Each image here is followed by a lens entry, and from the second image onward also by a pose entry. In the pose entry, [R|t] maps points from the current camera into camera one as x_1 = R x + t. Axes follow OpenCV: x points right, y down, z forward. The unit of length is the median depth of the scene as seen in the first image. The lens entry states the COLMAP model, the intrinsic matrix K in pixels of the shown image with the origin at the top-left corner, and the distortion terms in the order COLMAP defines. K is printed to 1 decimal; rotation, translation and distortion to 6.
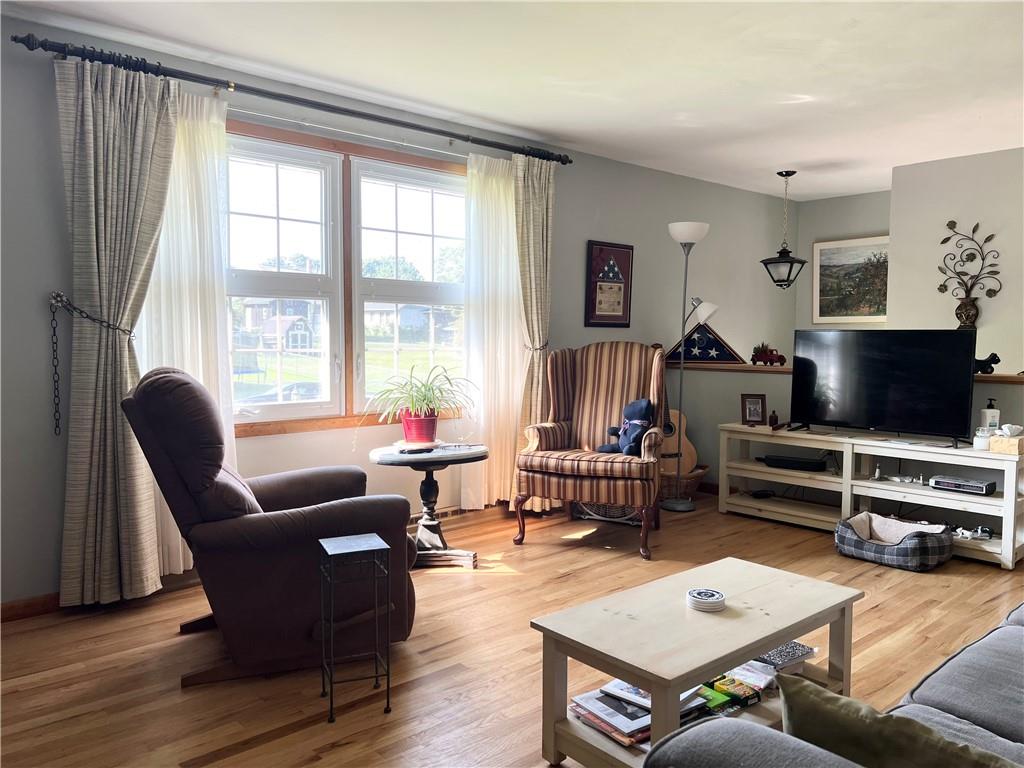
lens RADIAL K [[770.0, 0, 514.2], [0, 770.0, 383.3], [0, 0, 1]] dist [0.072427, -0.068295]
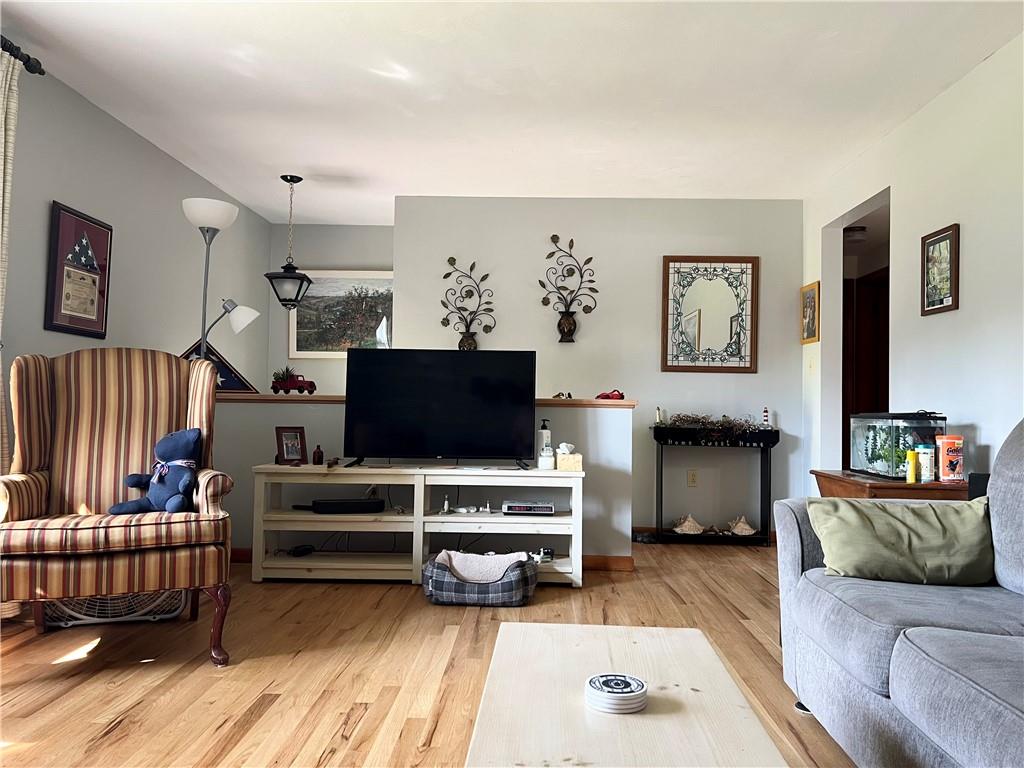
lens RADIAL K [[770.0, 0, 518.9], [0, 770.0, 379.5], [0, 0, 1]] dist [0.072427, -0.068295]
pose [[0.690735, 0.031605, 0.722417, -0.130858], [0.031200, 0.996811, -0.073441, 0.036220], [-0.722435, 0.073268, 0.687546, 0.303640]]
